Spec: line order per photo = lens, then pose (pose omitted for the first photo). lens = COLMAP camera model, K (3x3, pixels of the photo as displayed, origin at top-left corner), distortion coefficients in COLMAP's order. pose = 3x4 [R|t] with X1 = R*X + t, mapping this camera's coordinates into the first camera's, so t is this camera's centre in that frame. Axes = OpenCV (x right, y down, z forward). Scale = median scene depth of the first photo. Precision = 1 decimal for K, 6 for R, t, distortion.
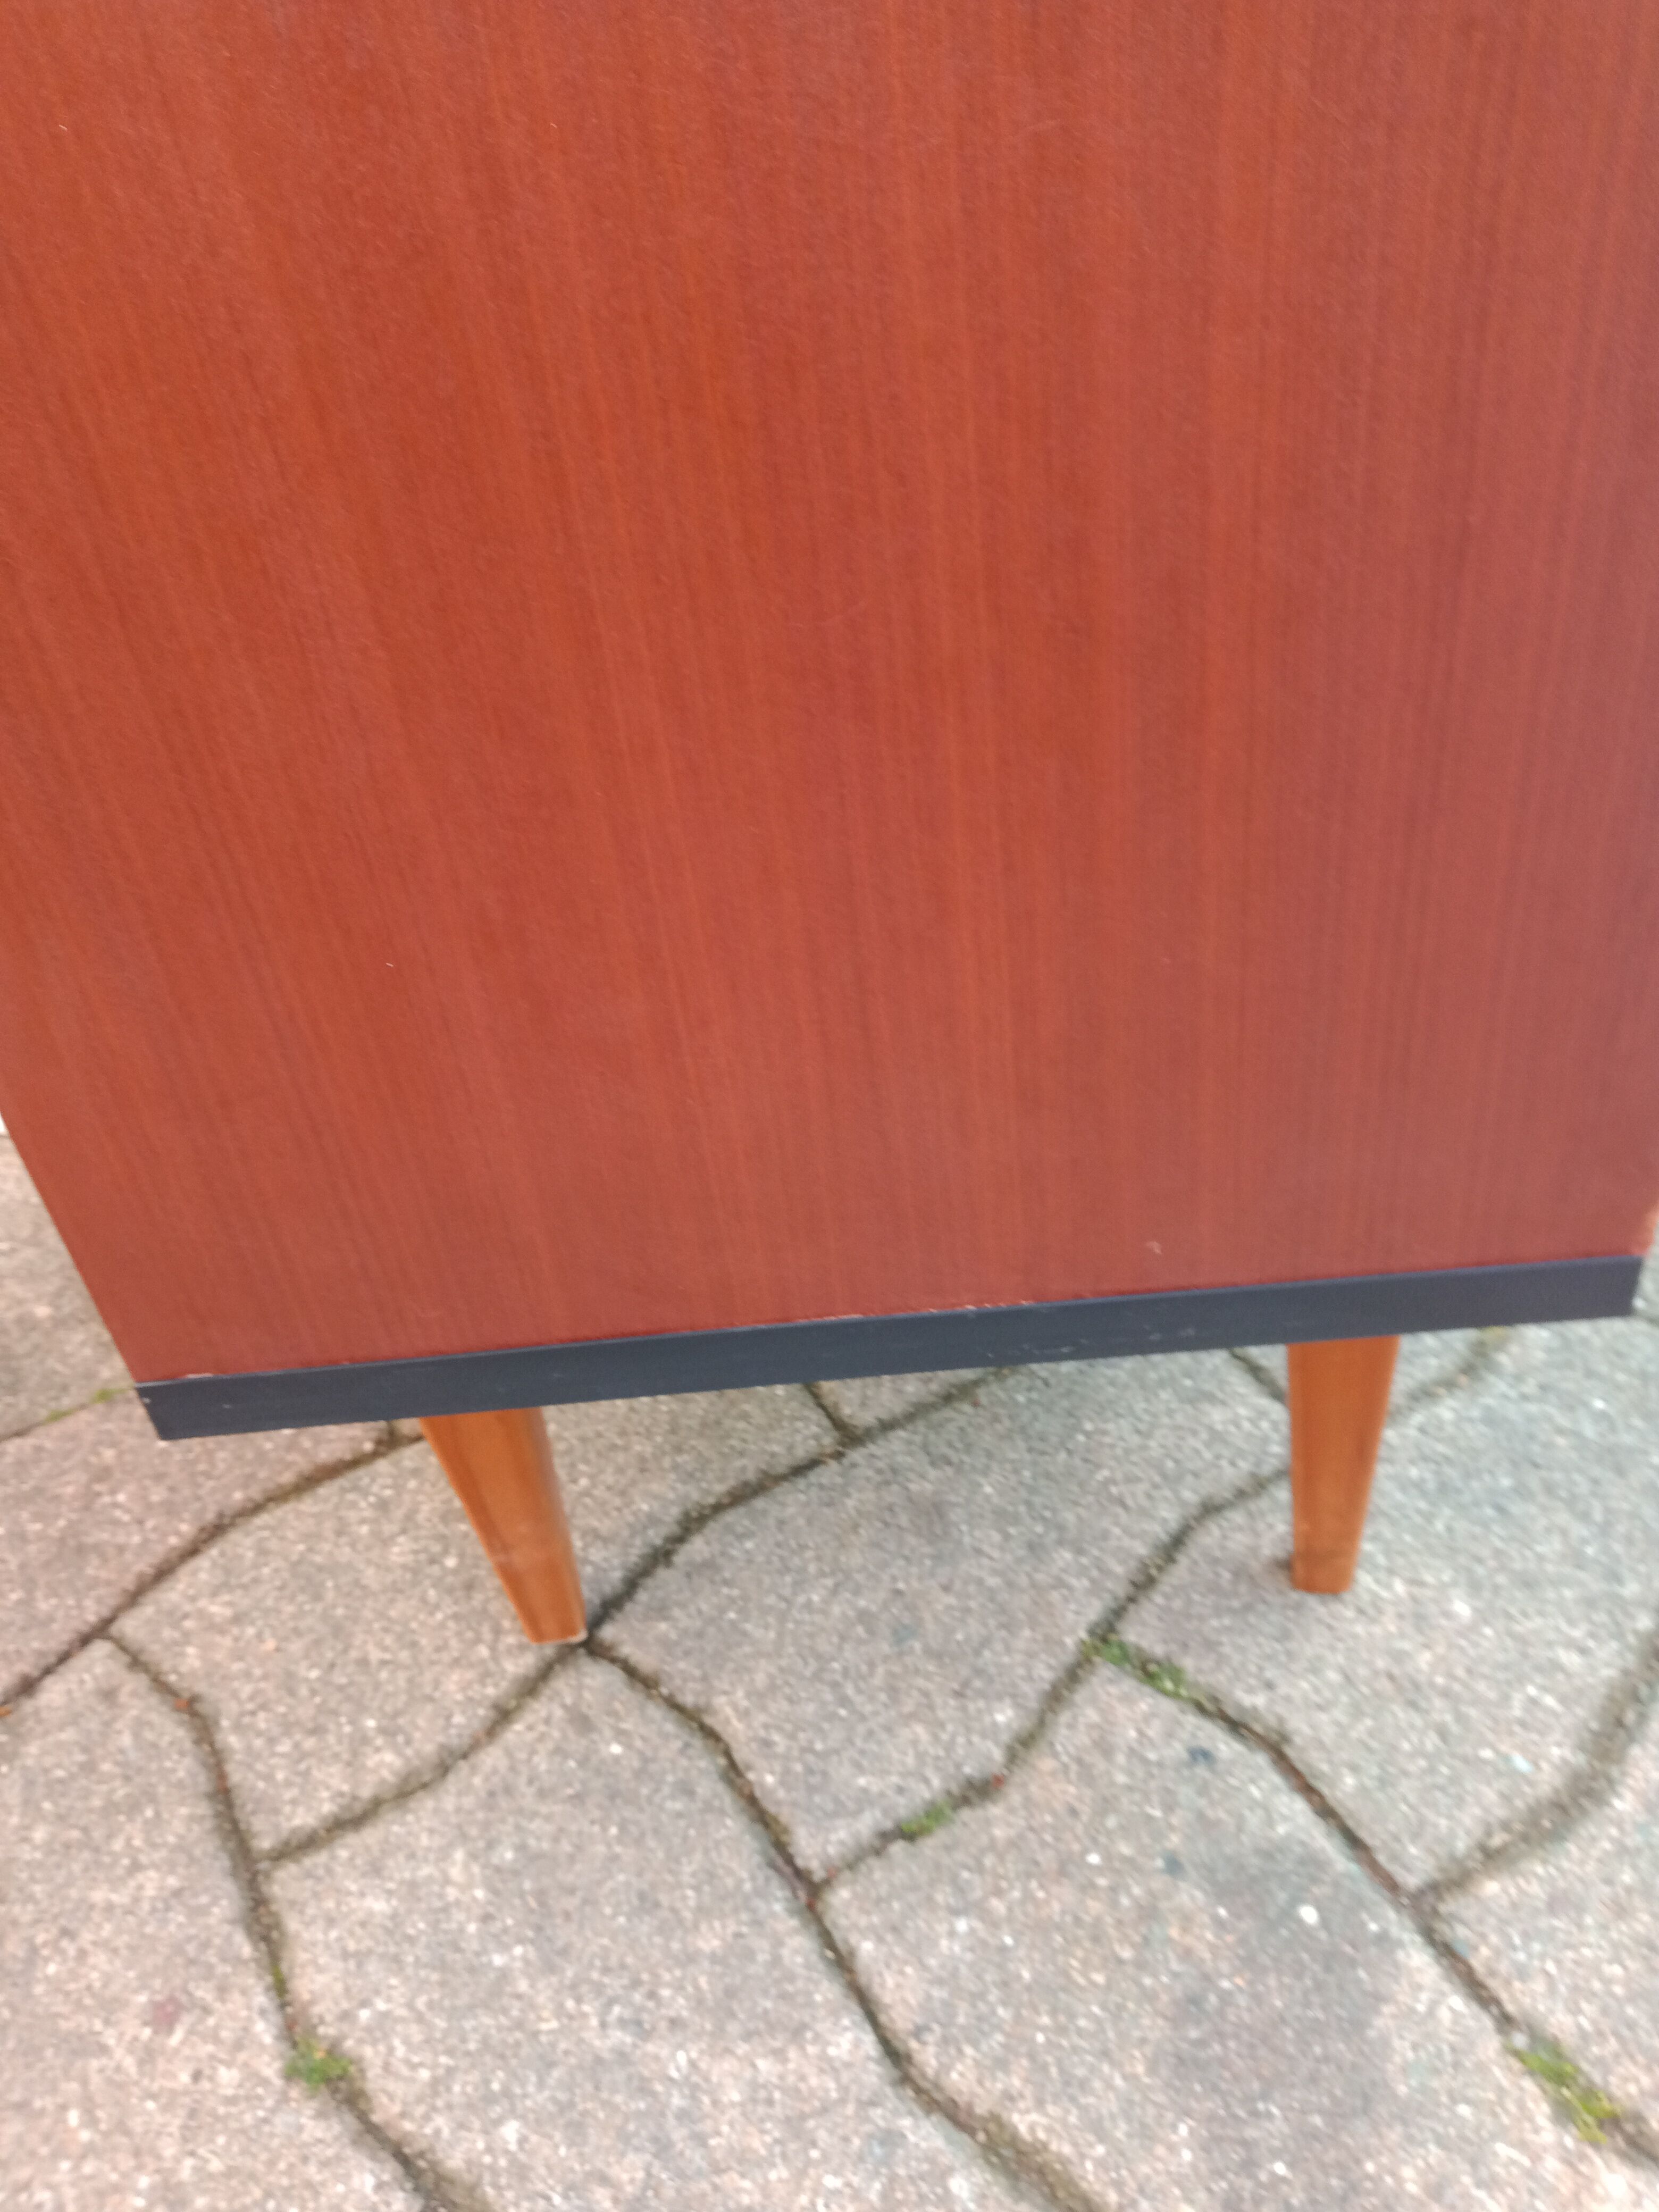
lens RADIAL K [[1737.2, 0, 829.5], [0, 1737.2, 1106.0], [0, 0, 1]] dist [0.007029, -0.047542]
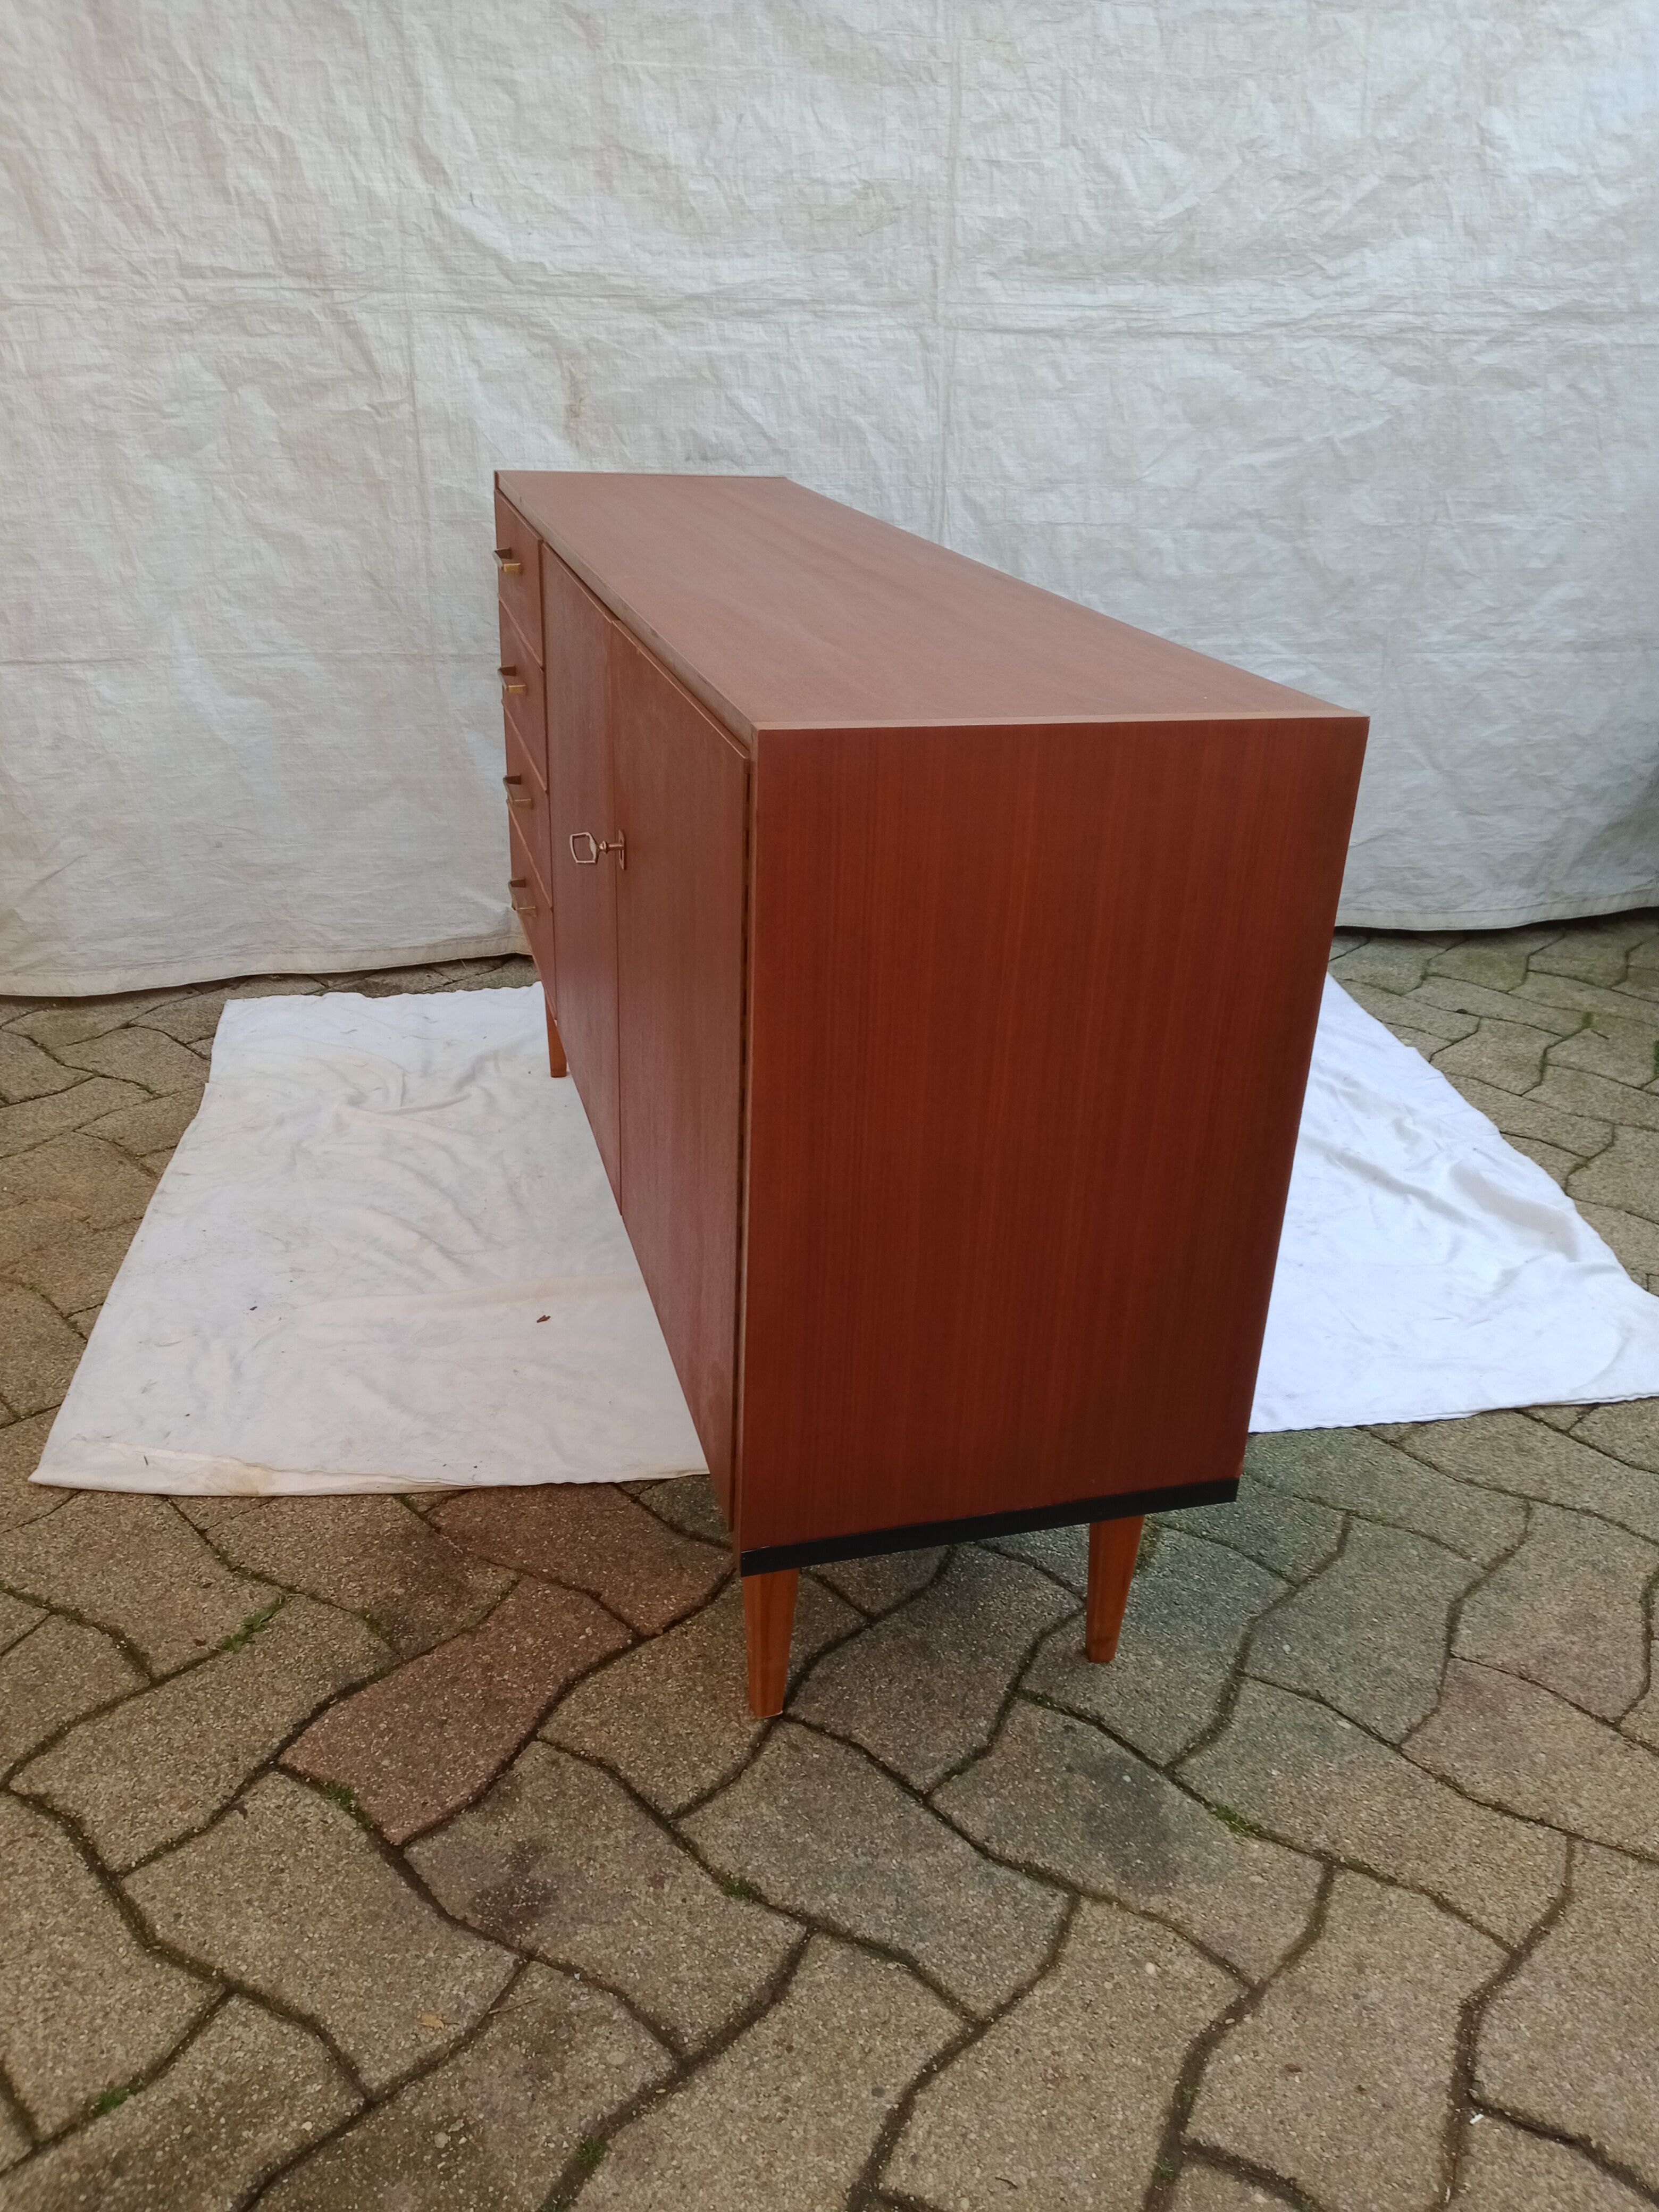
lens RADIAL K [[1737.2, 0, 829.5], [0, 1737.2, 1106.0], [0, 0, 1]] dist [0.007029, -0.047542]
pose [[0.950120, 0.029195, 0.310514, -0.822992], [0.041931, 0.974612, -0.219939, 0.060364], [-0.309052, 0.221989, 0.924775, -1.212718]]
